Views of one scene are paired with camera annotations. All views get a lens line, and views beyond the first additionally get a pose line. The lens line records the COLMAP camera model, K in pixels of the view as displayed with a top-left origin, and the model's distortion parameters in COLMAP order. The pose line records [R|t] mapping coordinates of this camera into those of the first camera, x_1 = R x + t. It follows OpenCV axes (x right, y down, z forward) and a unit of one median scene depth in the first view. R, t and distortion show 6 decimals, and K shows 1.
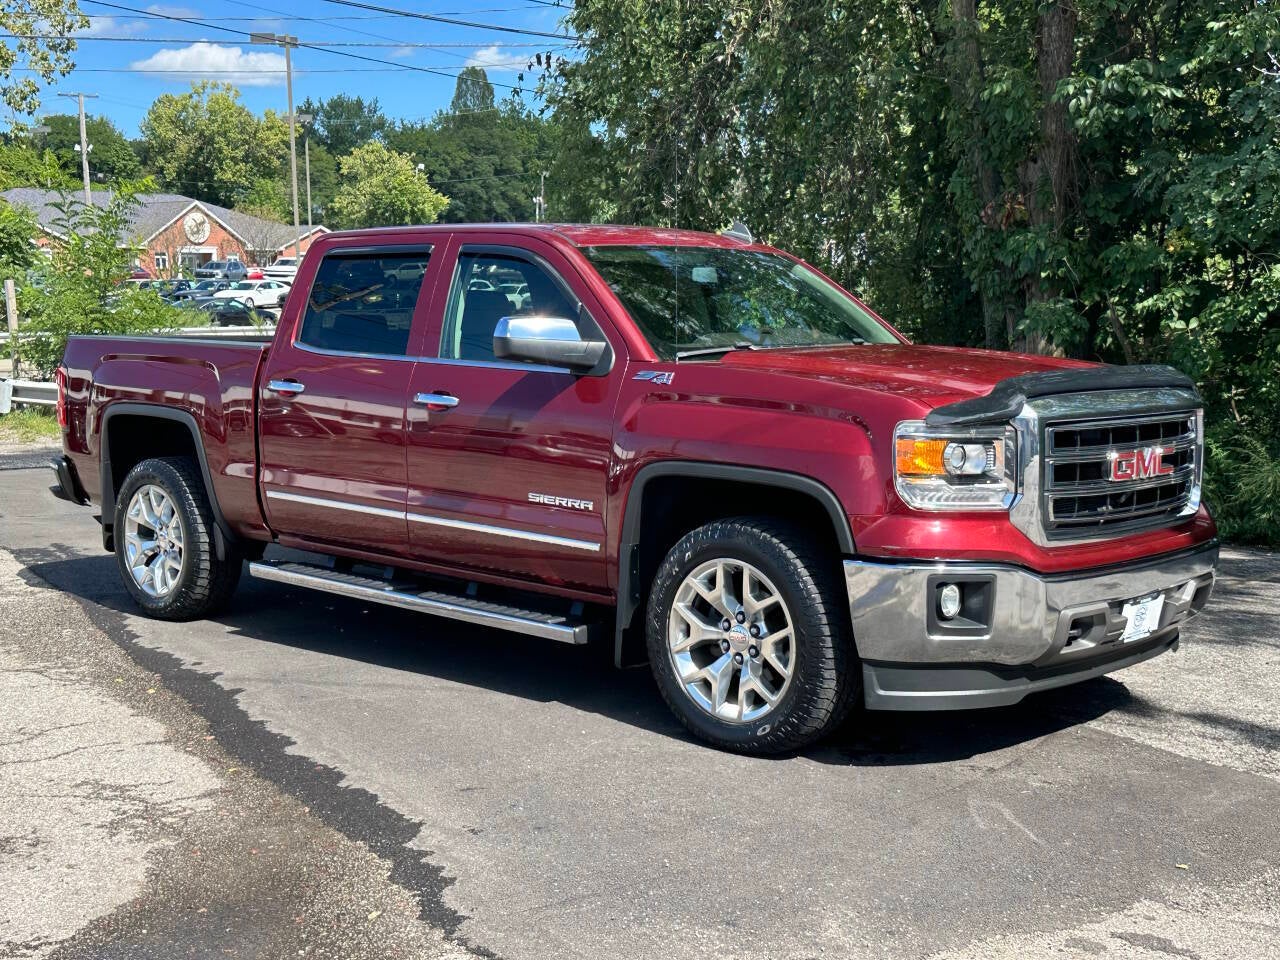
lens RADIAL K [[1654.3, 0, 640.0], [0, 1654.3, 480.0], [0, 0, 1]] dist [0.218920, -0.642061]
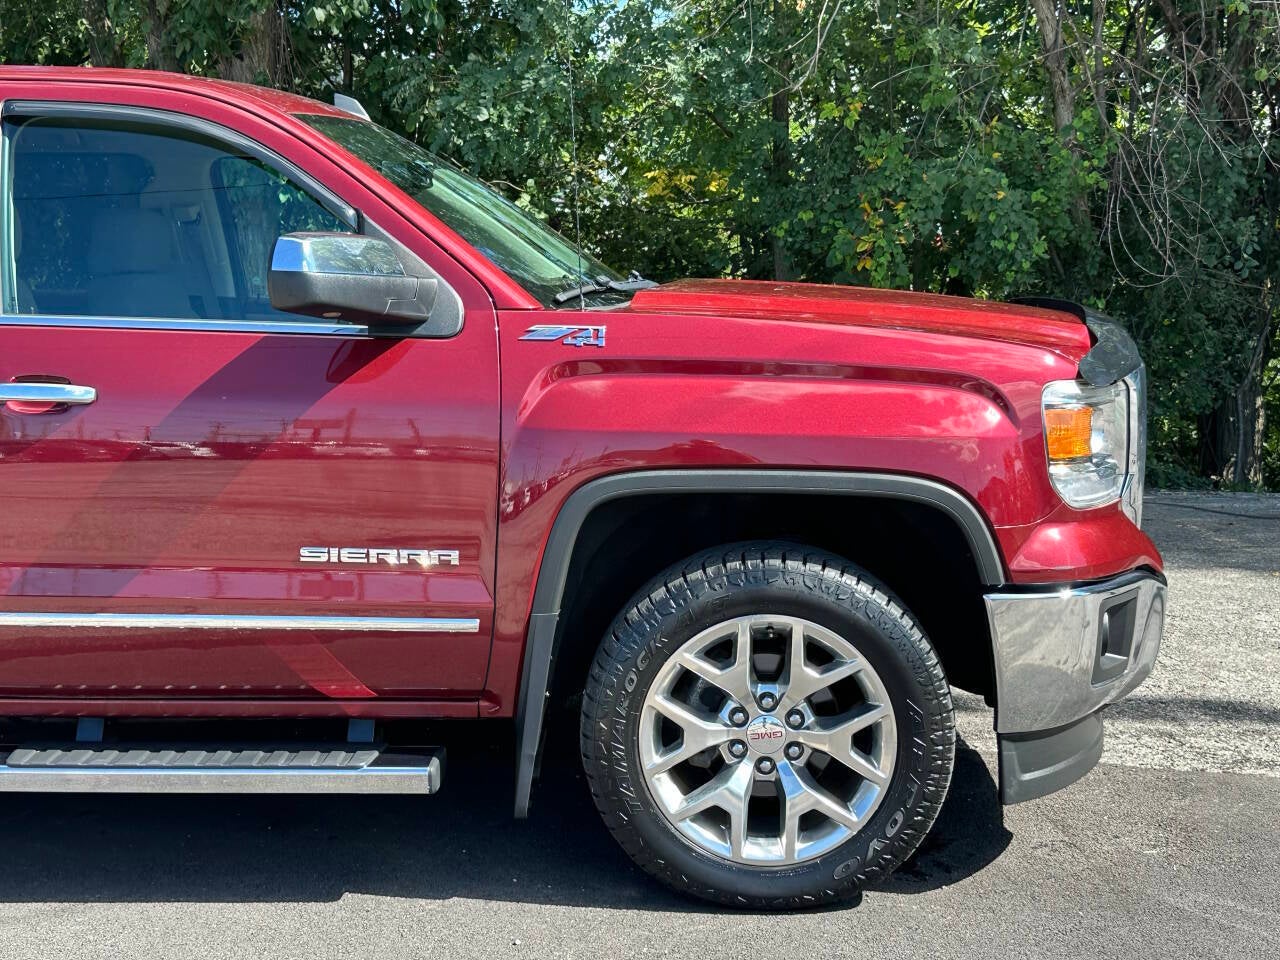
lens RADIAL K [[1615.5, 0, 640.0], [0, 1615.5, 480.0], [0, 0, 1]] dist [0.120813, -0.052779]
pose [[0.736438, -0.099746, 0.669112, -0.387654], [0.072124, 0.995010, 0.068948, -0.049983], [-0.672650, -0.002517, 0.739957, 0.565482]]
